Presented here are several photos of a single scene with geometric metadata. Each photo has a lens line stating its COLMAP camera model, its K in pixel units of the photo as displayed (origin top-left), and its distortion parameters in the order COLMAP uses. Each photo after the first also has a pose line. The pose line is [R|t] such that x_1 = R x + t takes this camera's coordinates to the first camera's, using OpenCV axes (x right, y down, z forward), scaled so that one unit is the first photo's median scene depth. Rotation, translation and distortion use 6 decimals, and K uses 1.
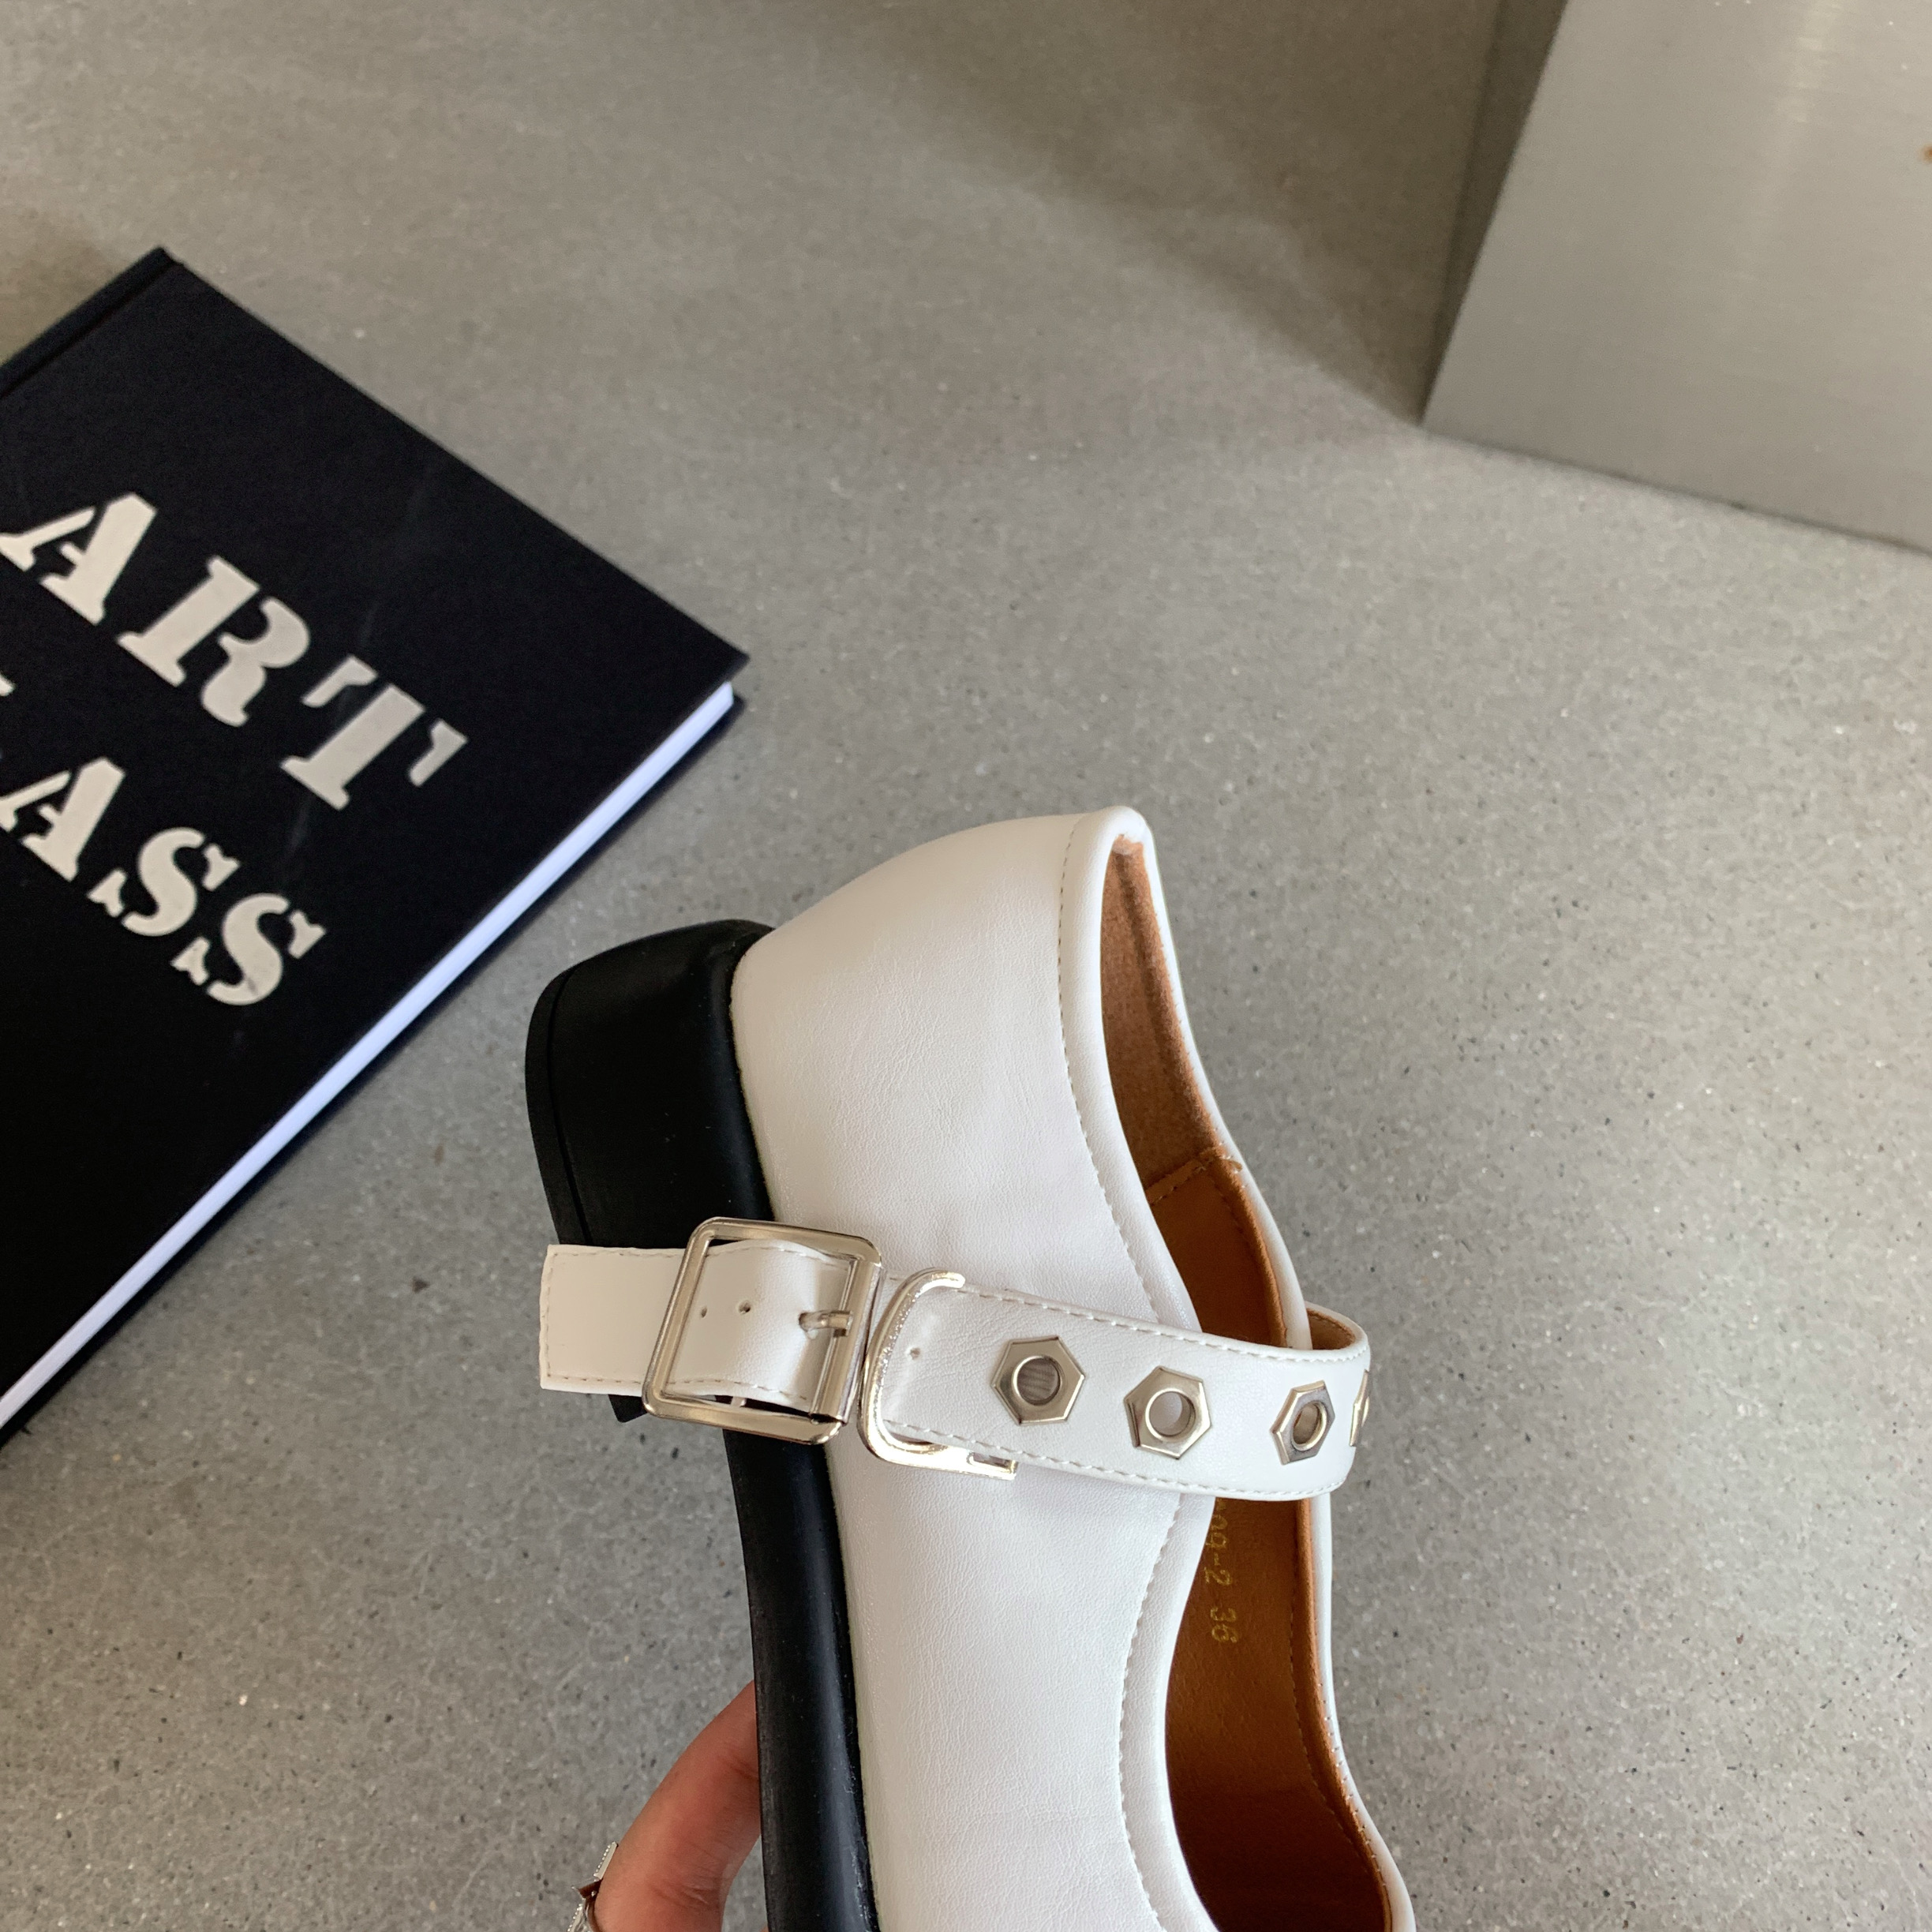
lens RADIAL K [[1918.7, 0, 940.1], [0, 1918.7, 989.9], [0, 0, 1]] dist [0.001778, 0.000000]
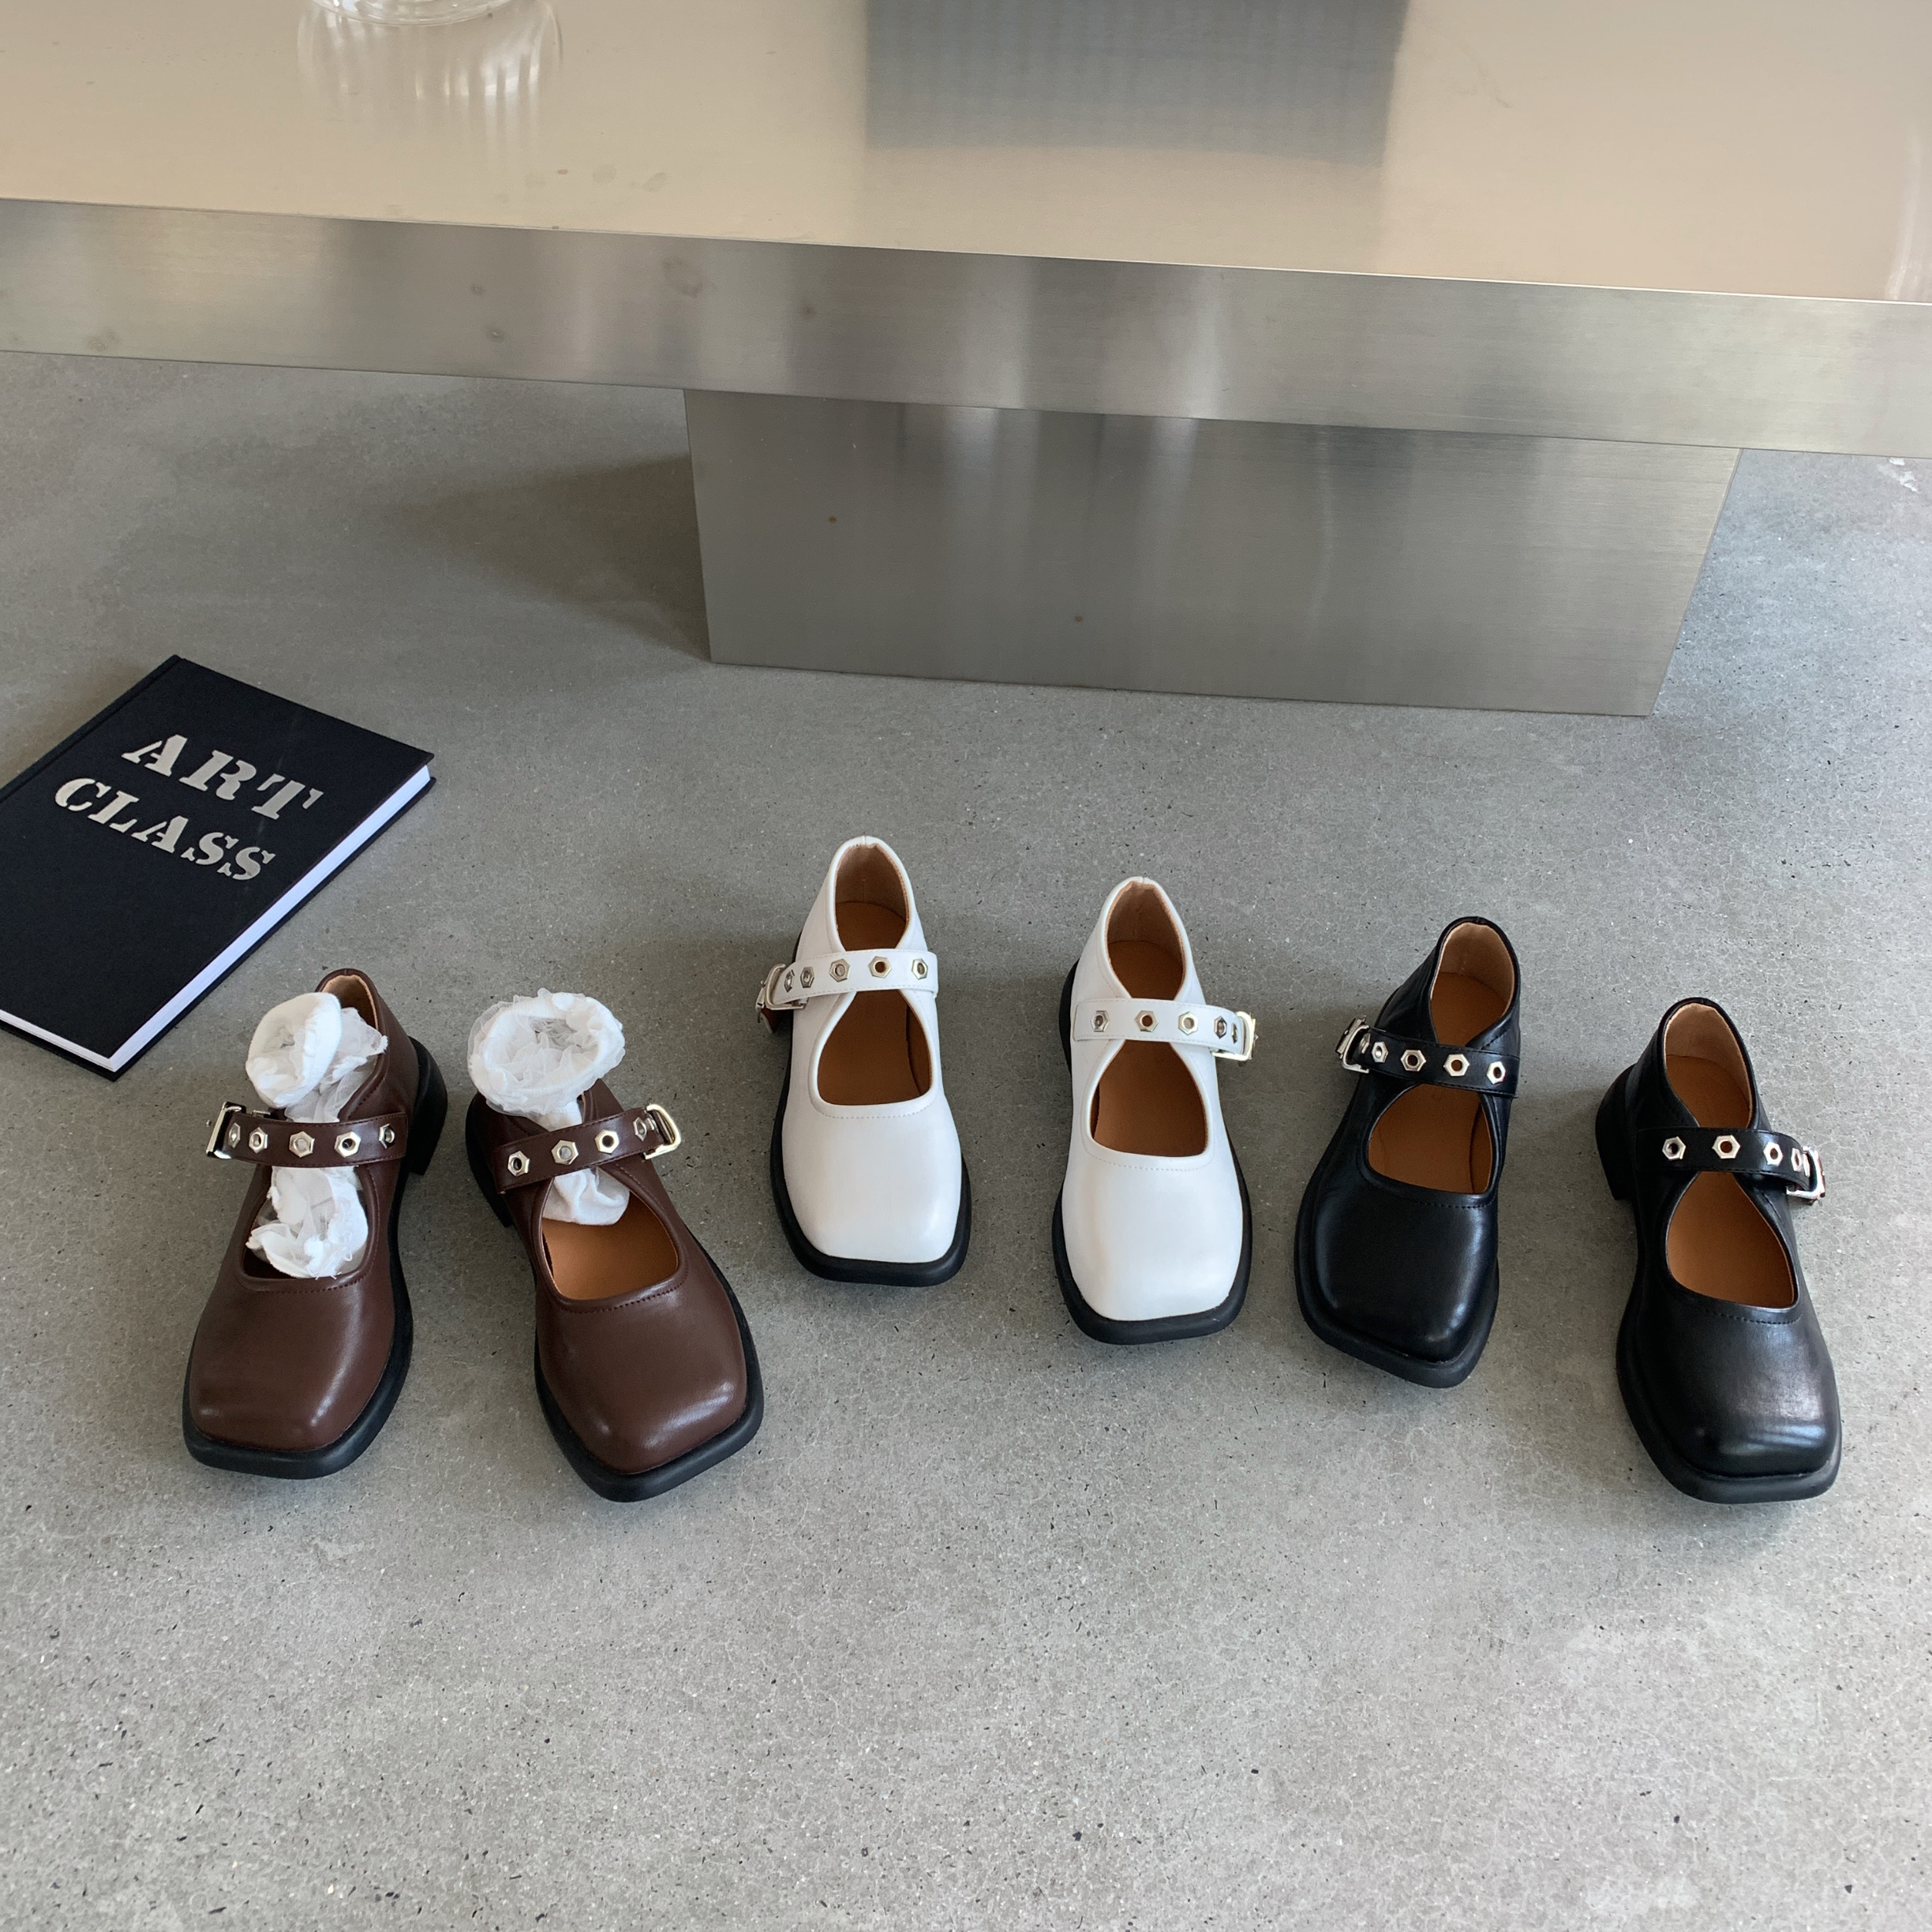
lens RADIAL K [[2003.3, 0, 1005.0], [0, 2003.3, 973.7], [0, 0, 1]] dist [0.001426, 0.000000]
pose [[0.978378, -0.148519, 0.143936, 0.227125], [0.186366, 0.934861, -0.302162, 1.090713], [-0.089684, 0.322453, 0.942327, -1.554906]]
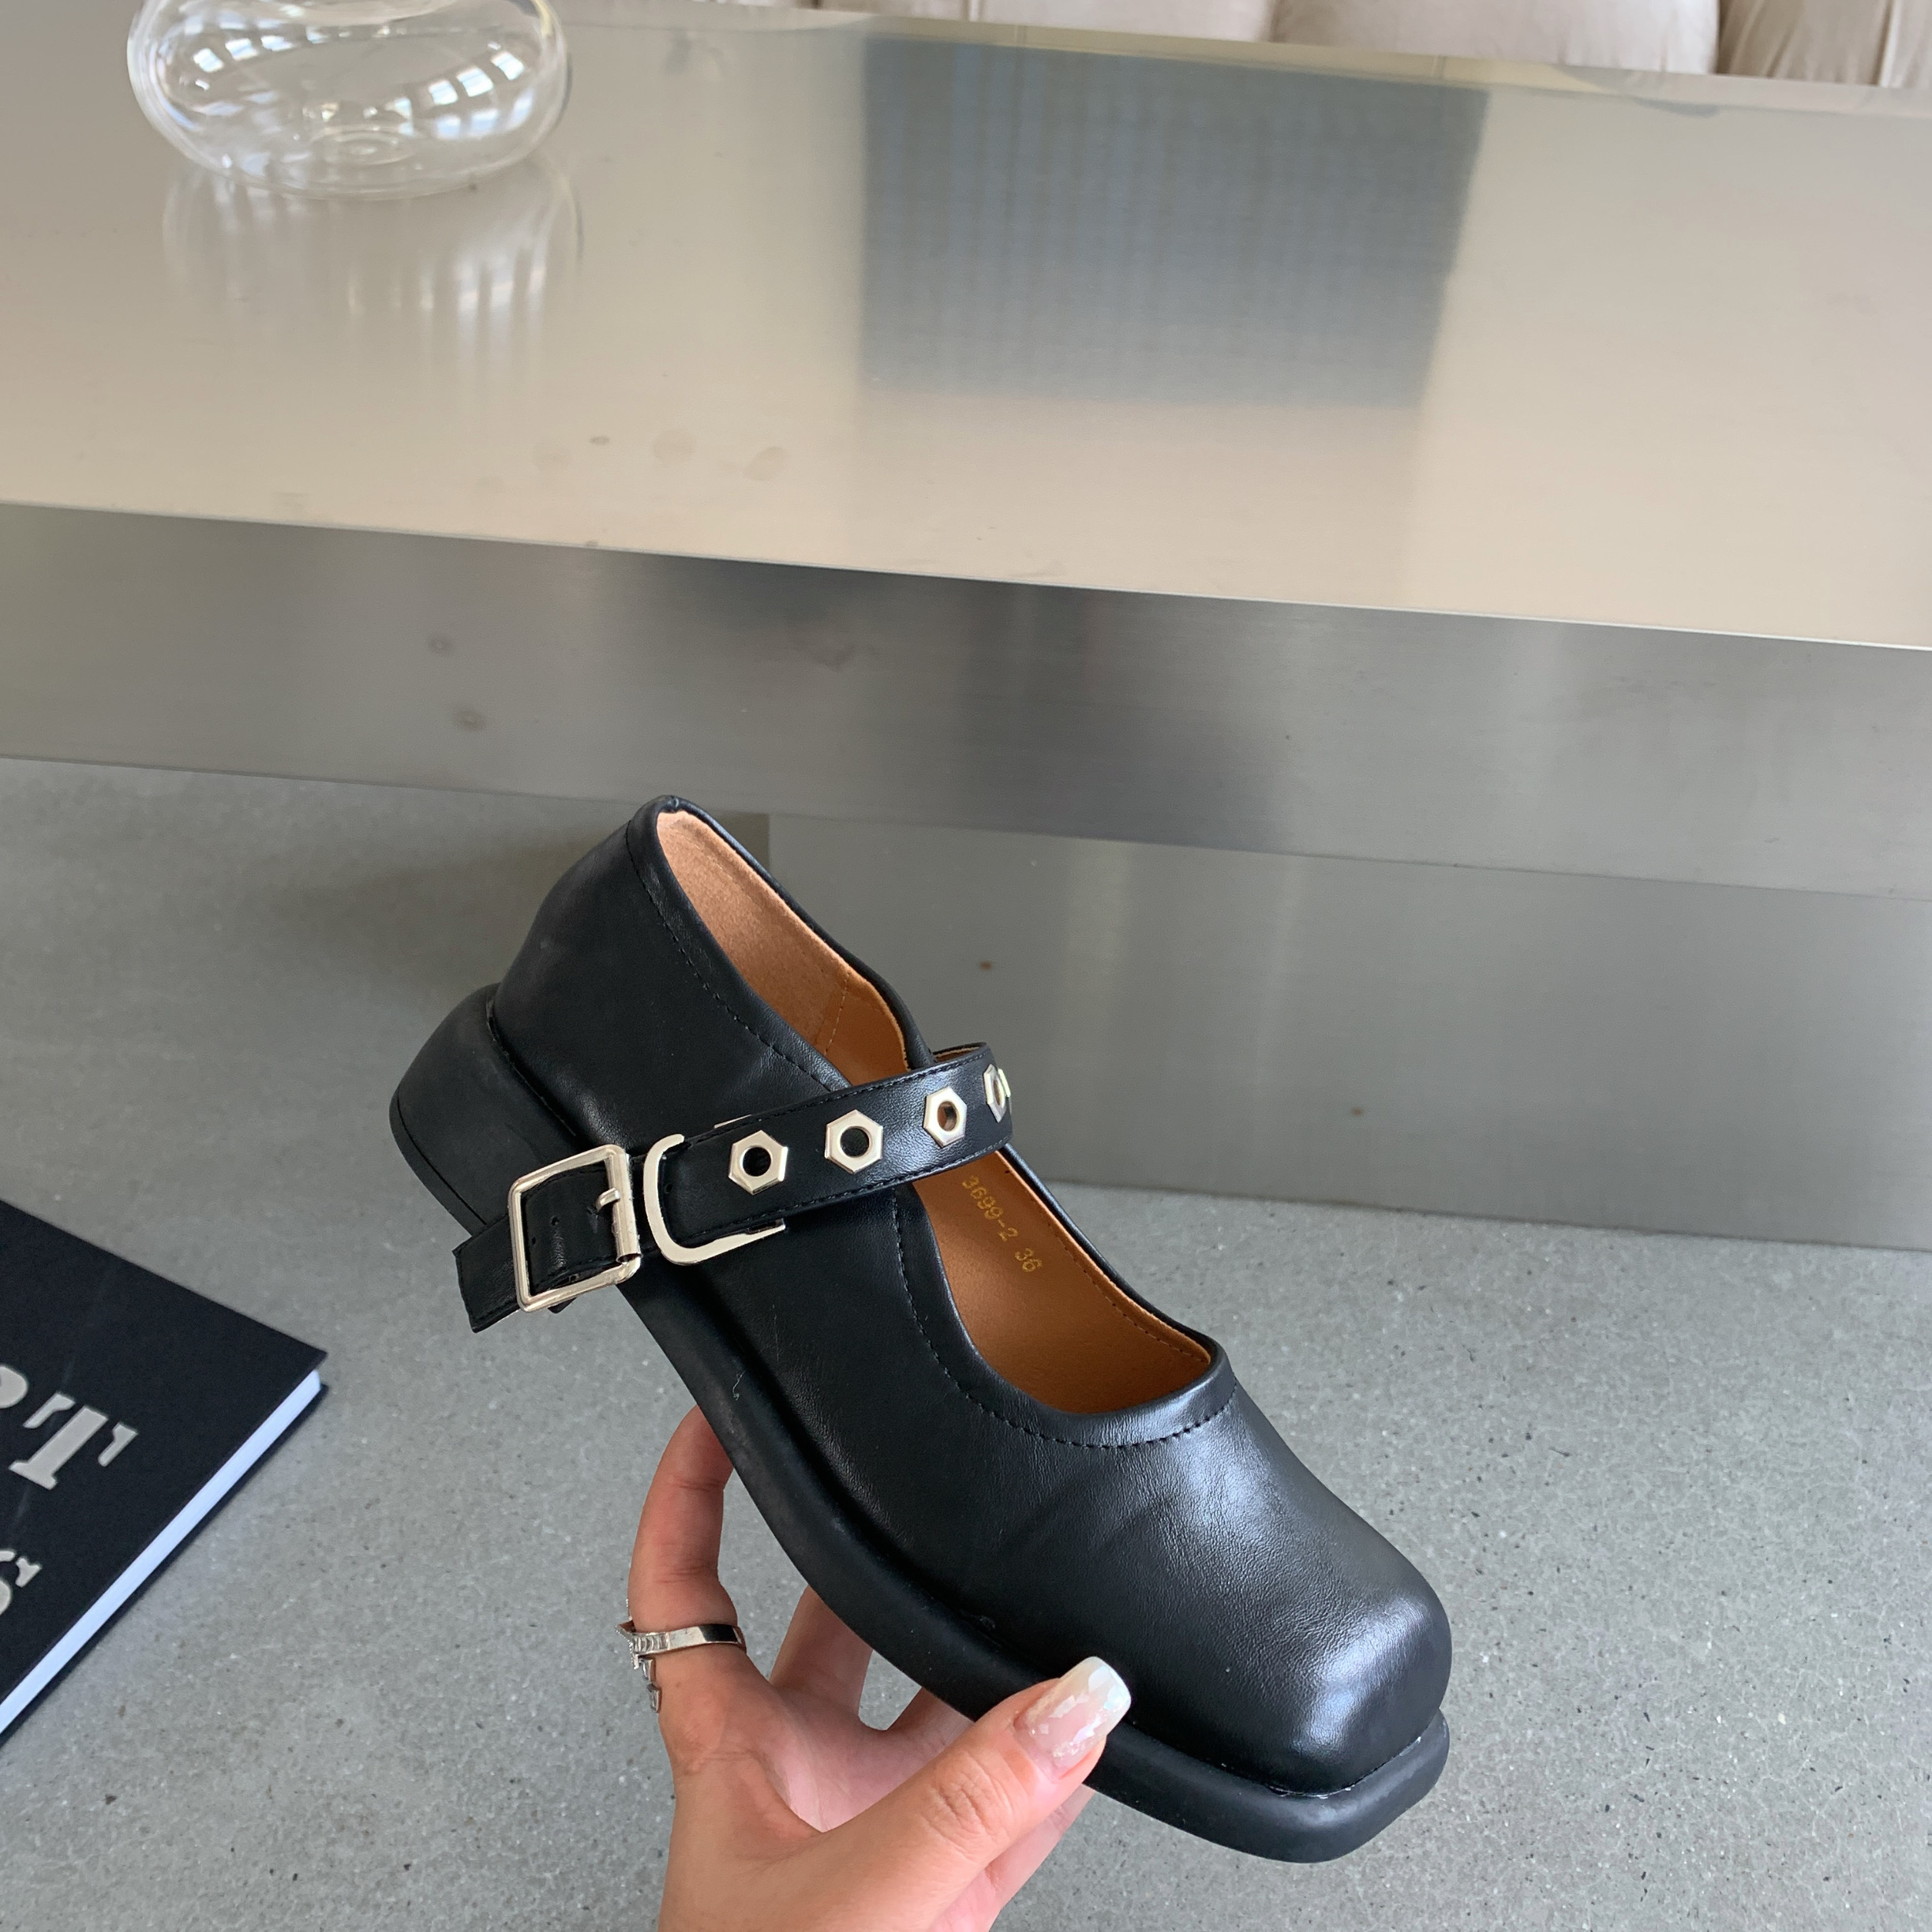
lens RADIAL K [[2003.3, 0, 968.4], [0, 2003.3, 948.8], [0, 0, 1]] dist [0.001426, 0.000000]
pose [[0.976430, -0.118183, 0.180600, 0.157221], [0.182886, 0.897392, -0.401548, 0.287488], [-0.114613, 0.425112, 0.897855, -0.674992]]
